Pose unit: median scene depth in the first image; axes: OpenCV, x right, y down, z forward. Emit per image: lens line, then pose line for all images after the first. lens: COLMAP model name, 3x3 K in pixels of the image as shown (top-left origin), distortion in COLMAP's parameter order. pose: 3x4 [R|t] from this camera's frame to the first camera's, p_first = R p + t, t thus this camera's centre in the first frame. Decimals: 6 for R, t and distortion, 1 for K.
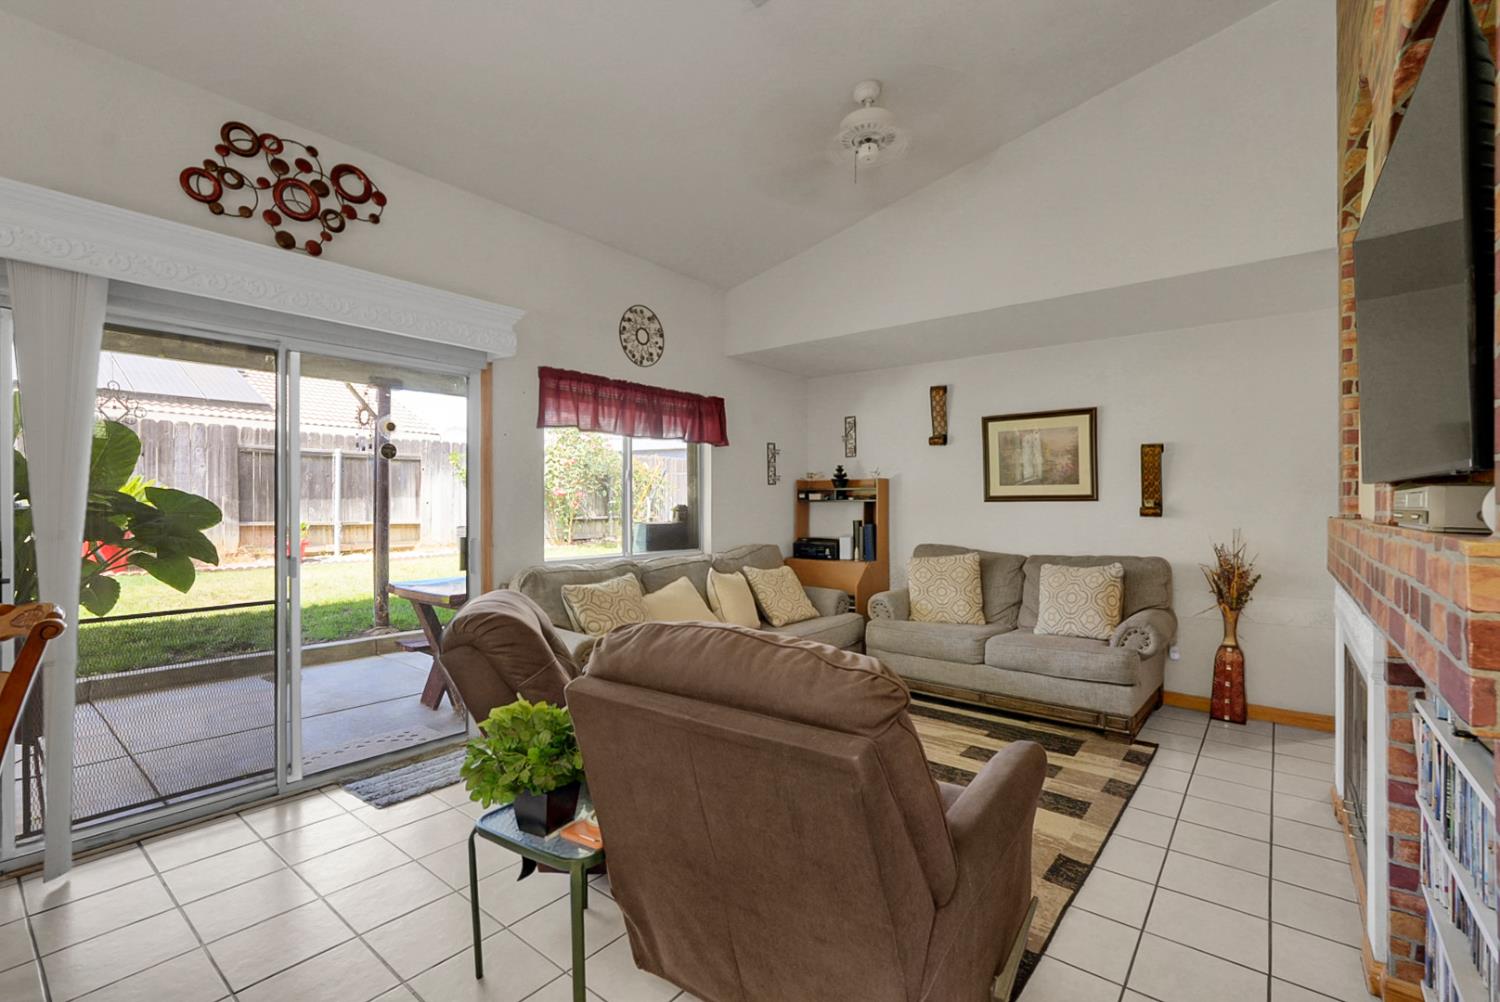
lens RADIAL K [[660.1, 0, 750.0], [0, 660.1, 501.0], [0, 0, 1]] dist [-0.011859, 0.000038]
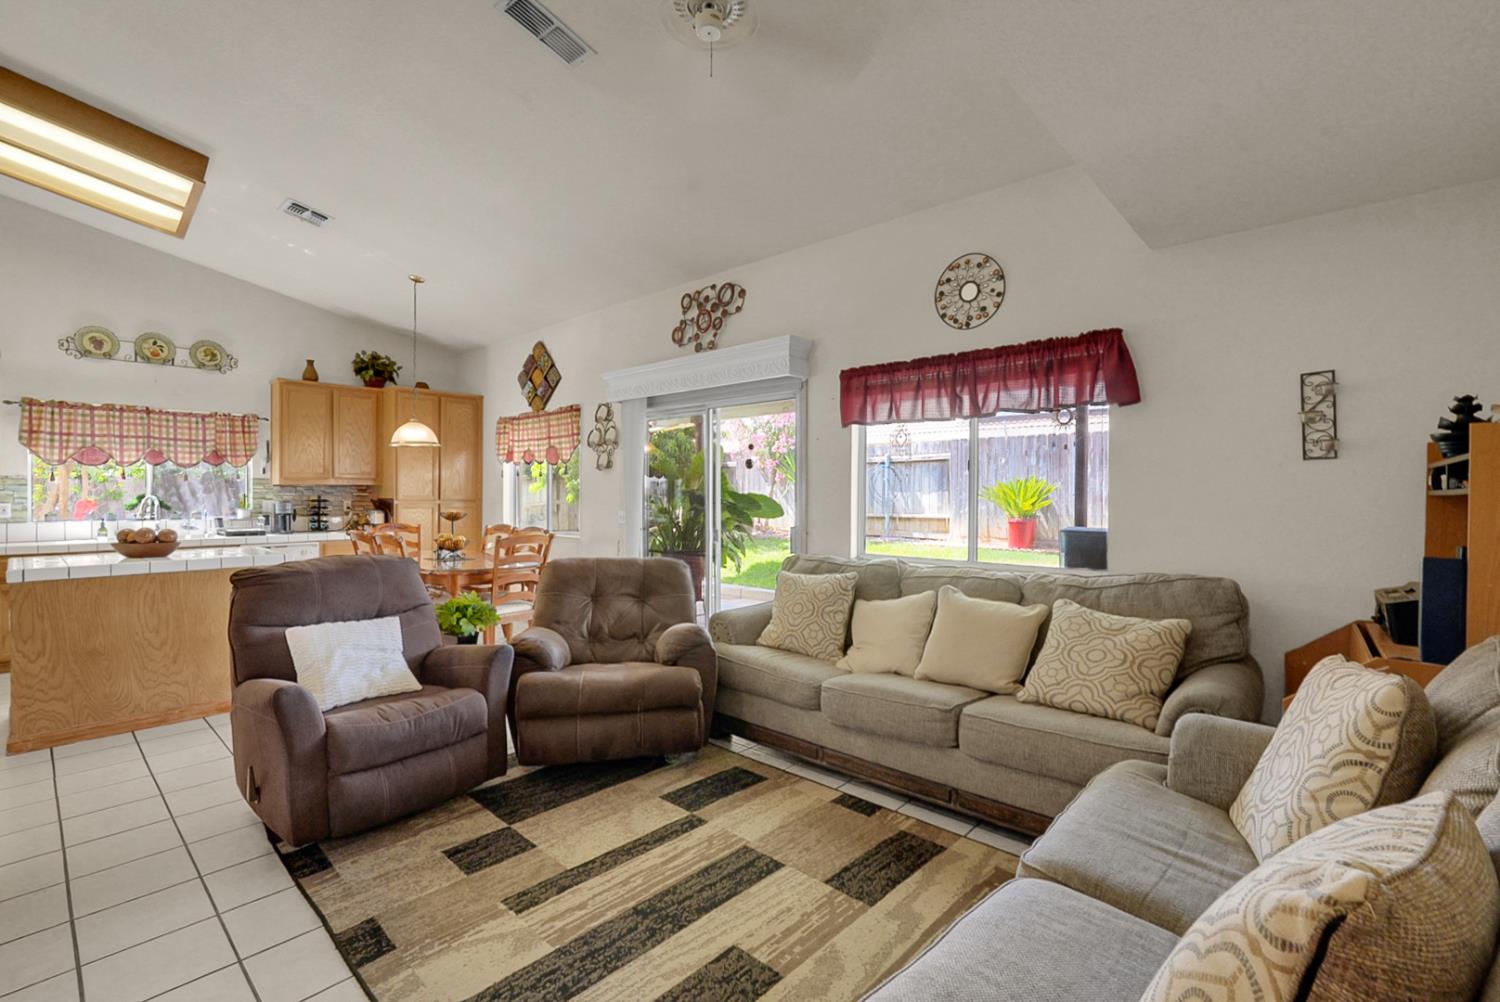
lens RADIAL K [[645.7, 0, 751.4], [0, 645.7, 497.1], [0, 0, 1]] dist [-0.002410, 0.000354]
pose [[-0.045570, 0.000826, -0.998961, 0.714865], [0.001168, 0.999999, 0.000773, 0.001979], [0.998960, -0.001131, -0.045571, 0.856318]]
